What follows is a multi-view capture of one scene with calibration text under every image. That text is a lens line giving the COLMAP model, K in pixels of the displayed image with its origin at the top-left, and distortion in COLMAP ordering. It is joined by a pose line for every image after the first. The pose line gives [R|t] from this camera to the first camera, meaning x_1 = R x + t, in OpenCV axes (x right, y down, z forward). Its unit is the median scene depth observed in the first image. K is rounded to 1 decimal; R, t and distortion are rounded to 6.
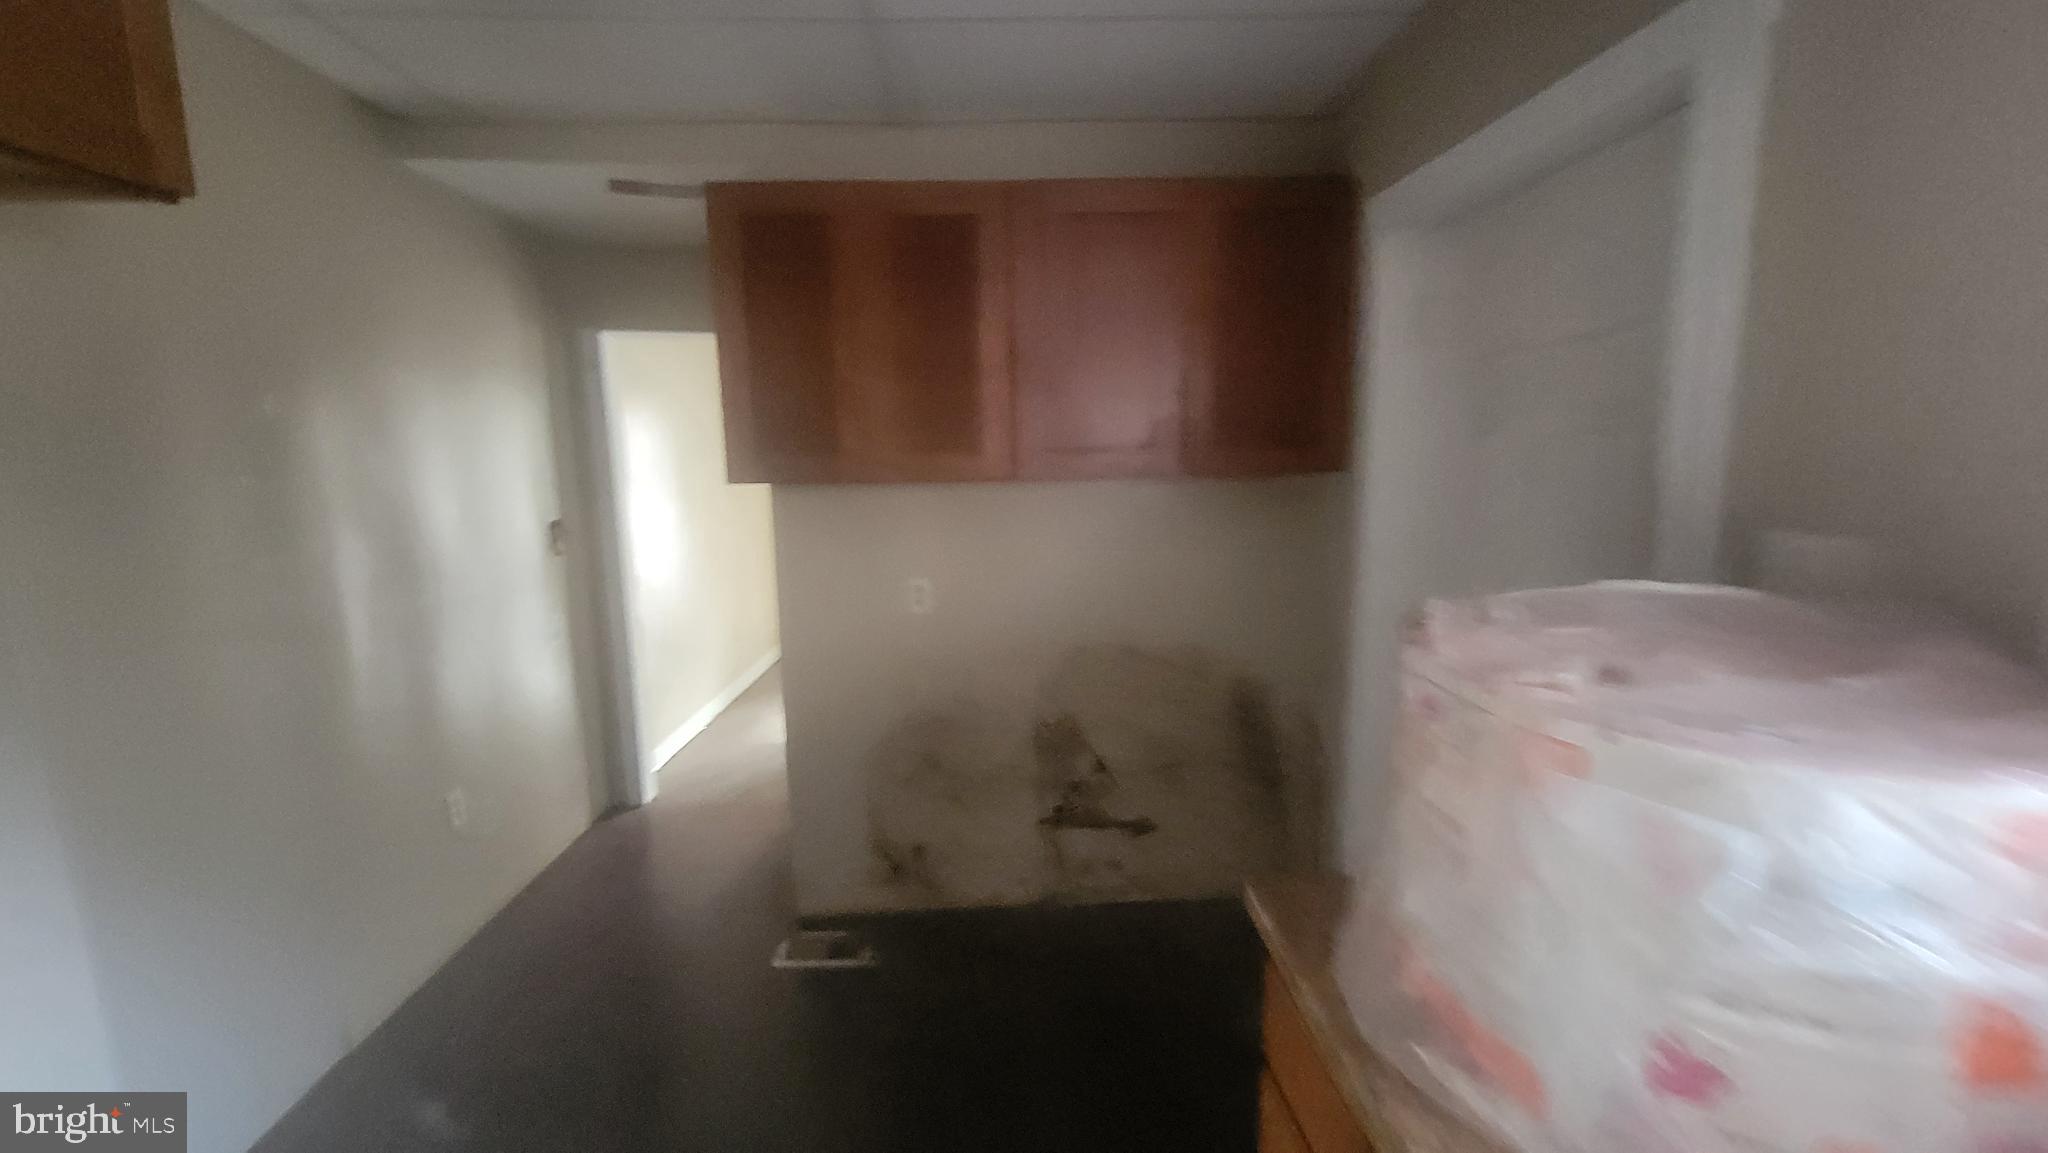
lens RADIAL K [[829.8, 0, 1024.0], [0, 829.8, 576.5], [0, 0, 1]] dist [-0.017626, 0.009487]
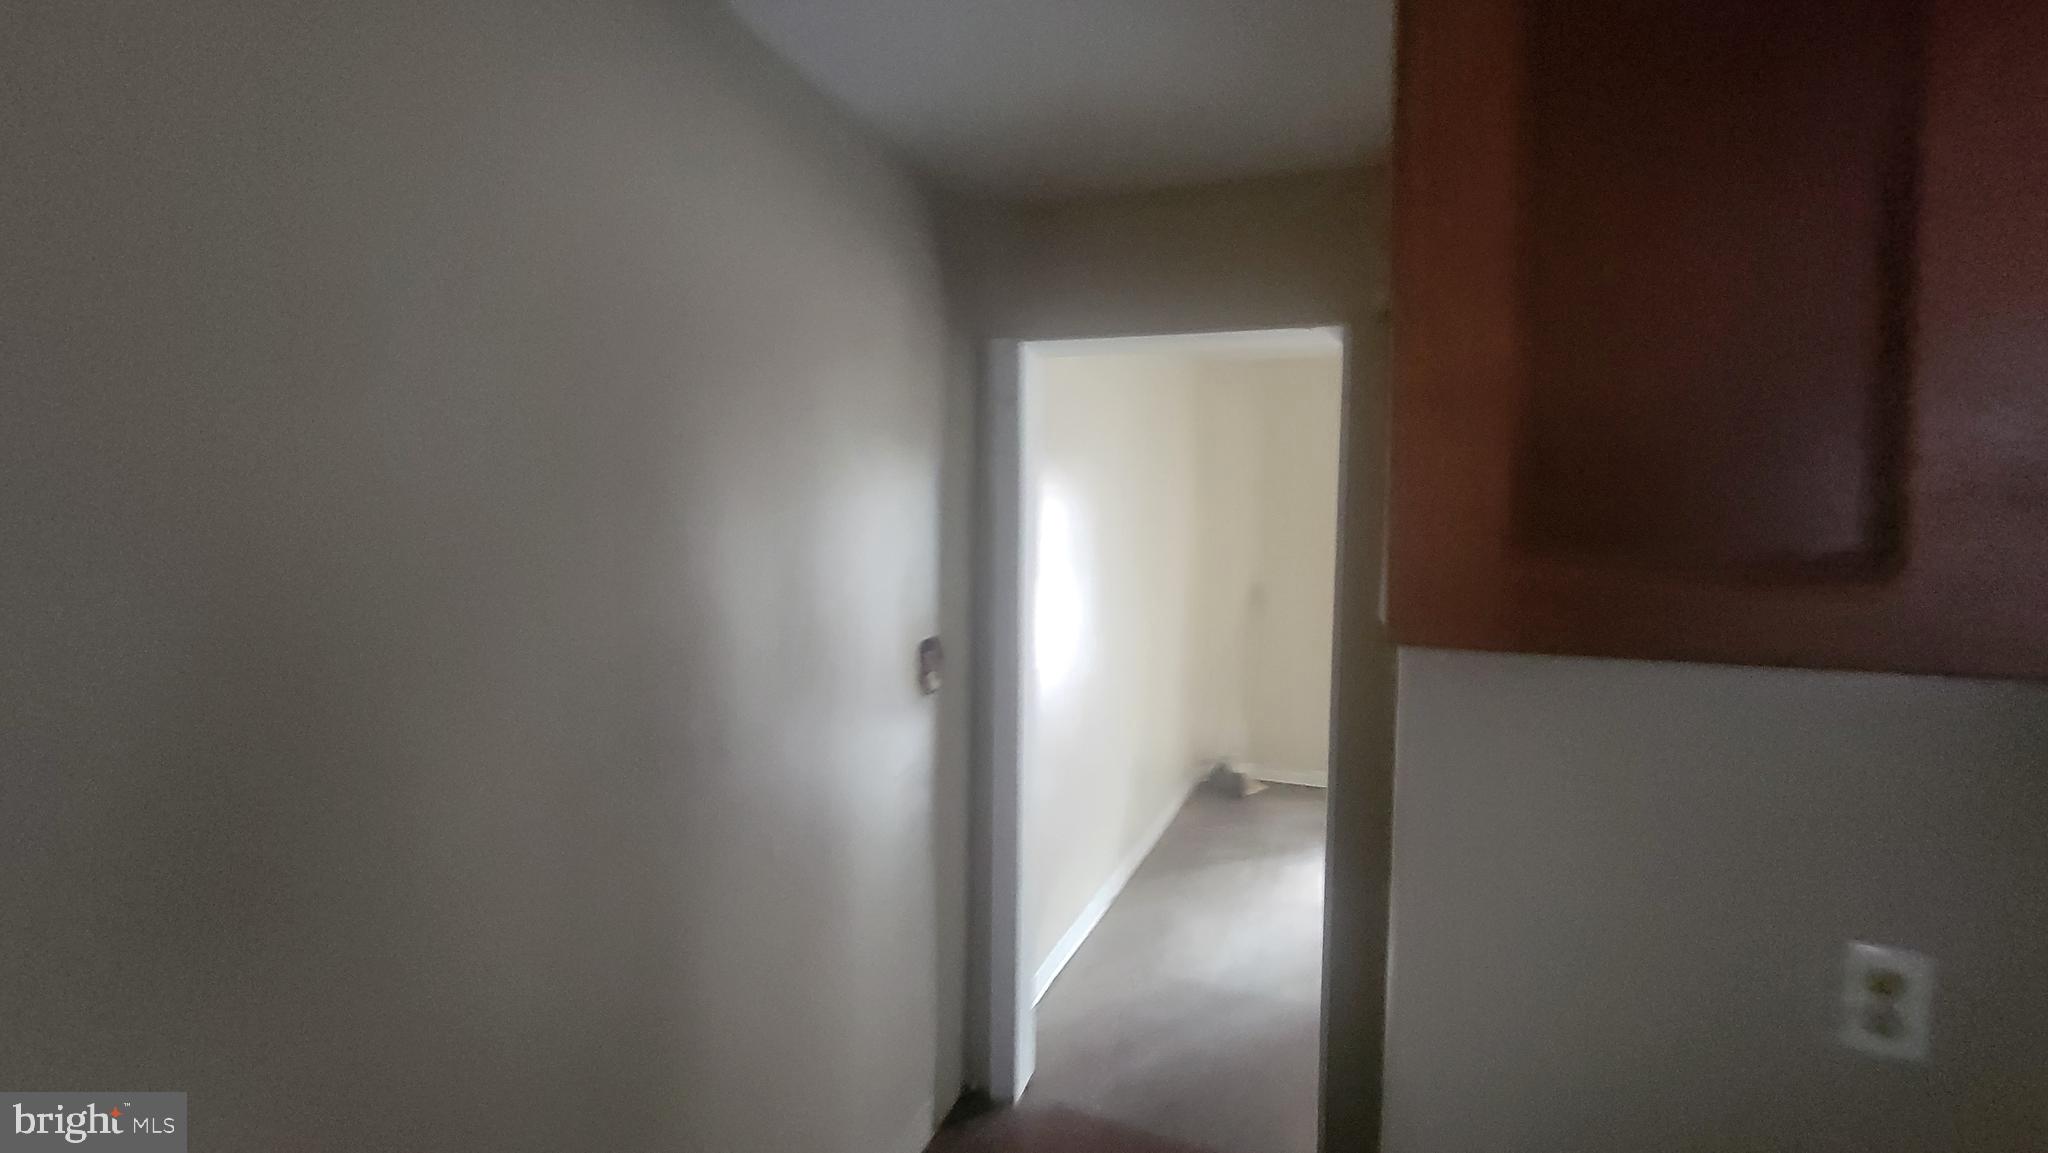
lens RADIAL K [[829.8, 0, 1024.0], [0, 829.8, 576.5], [0, 0, 1]] dist [-0.017626, 0.009487]
pose [[0.901754, 0.041011, -0.430300, -0.216028], [-0.092130, 0.990850, -0.098634, -0.055504], [0.422318, 0.128587, 0.897281, 0.425081]]
